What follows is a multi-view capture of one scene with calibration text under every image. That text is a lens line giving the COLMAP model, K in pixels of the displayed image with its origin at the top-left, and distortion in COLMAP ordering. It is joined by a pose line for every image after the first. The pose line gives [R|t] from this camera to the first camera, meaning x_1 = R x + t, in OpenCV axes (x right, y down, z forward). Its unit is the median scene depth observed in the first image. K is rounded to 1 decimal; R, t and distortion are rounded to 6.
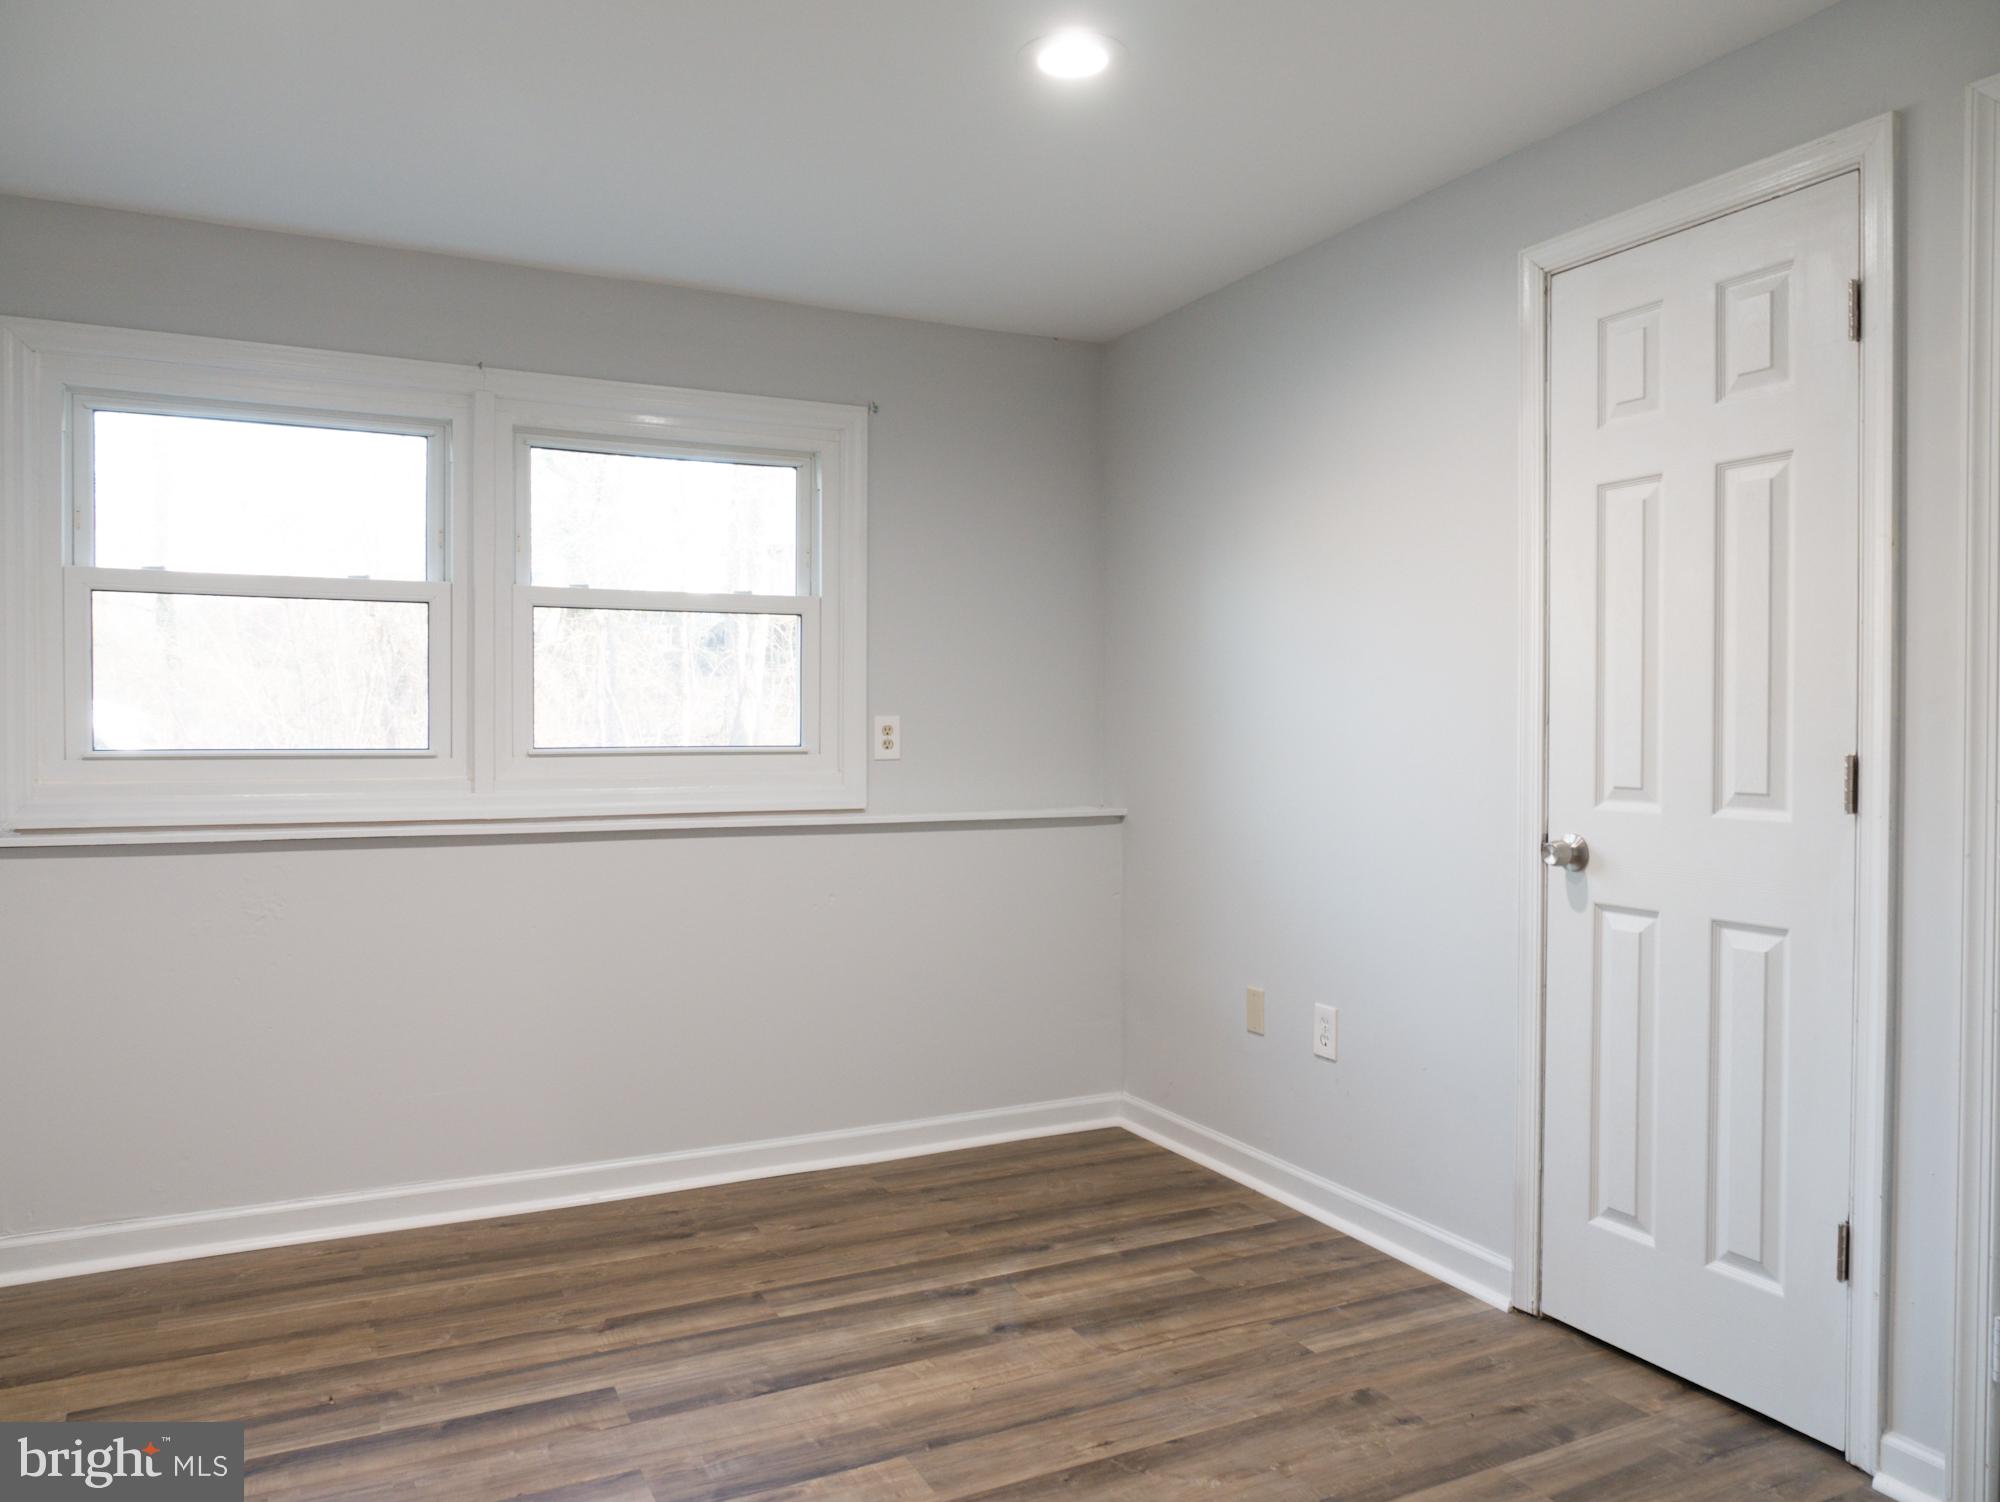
lens RADIAL K [[1401.8, 0, 1000.7], [0, 1401.8, 743.0], [0, 0, 1]] dist [-0.033621, 0.012613]
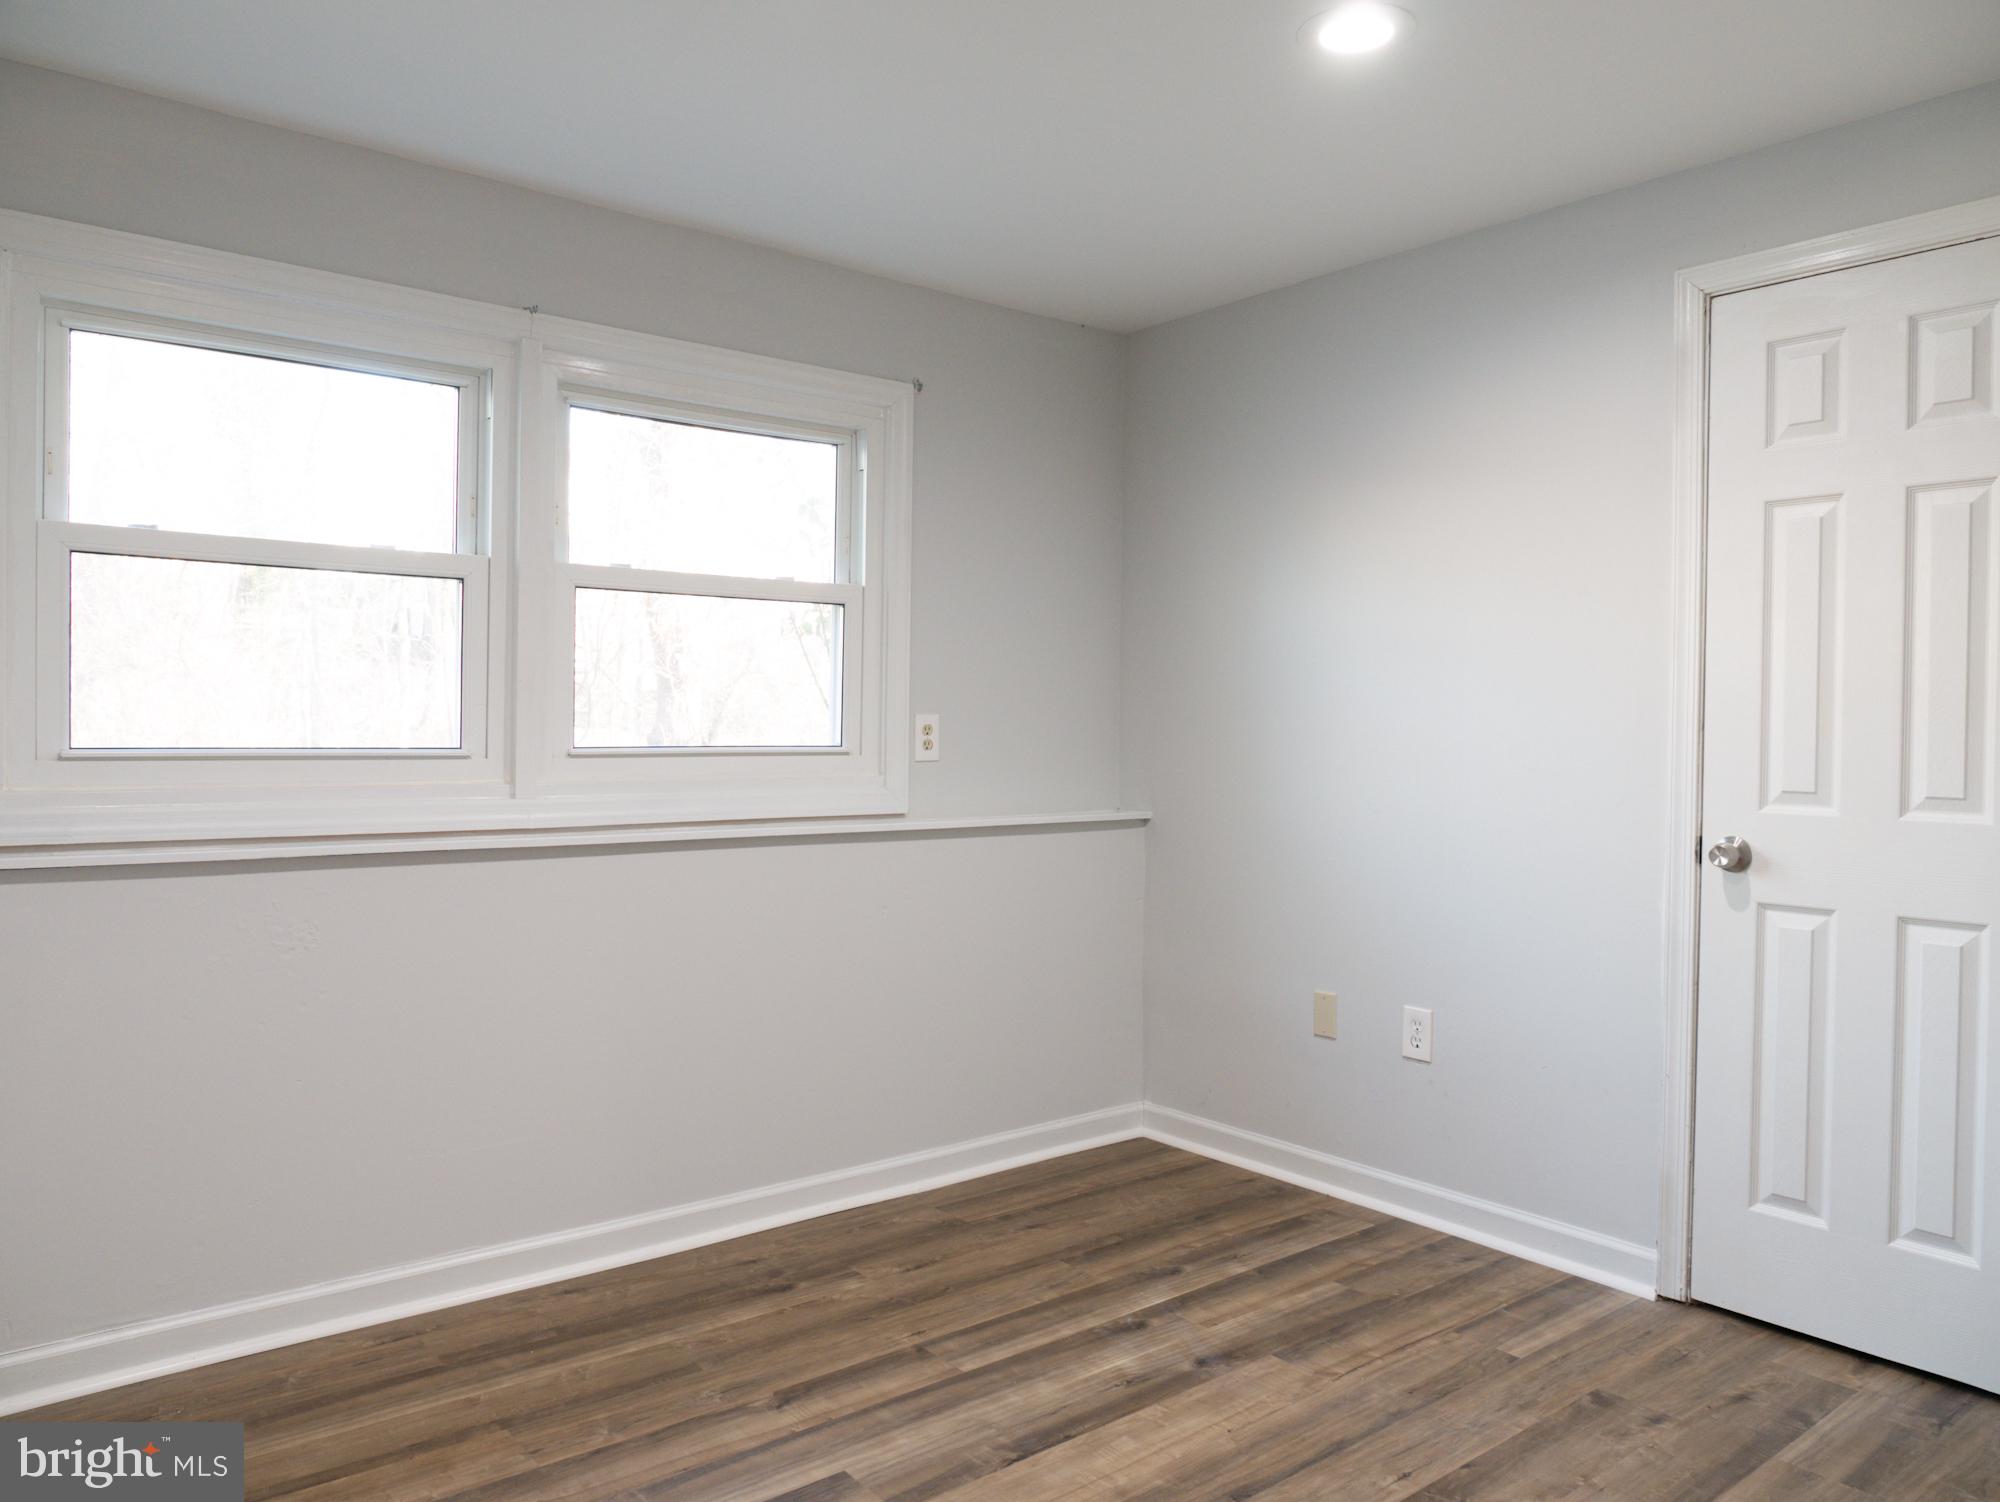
lens RADIAL K [[1401.8, 0, 1005.1], [0, 1401.8, 742.2], [0, 0, 1]] dist [-0.033621, 0.012613]
pose [[0.976442, 0.005711, 0.215706, -0.300029], [-0.005971, 0.999982, 0.000554, -0.002077], [-0.215699, -0.001829, 0.976458, 0.091732]]
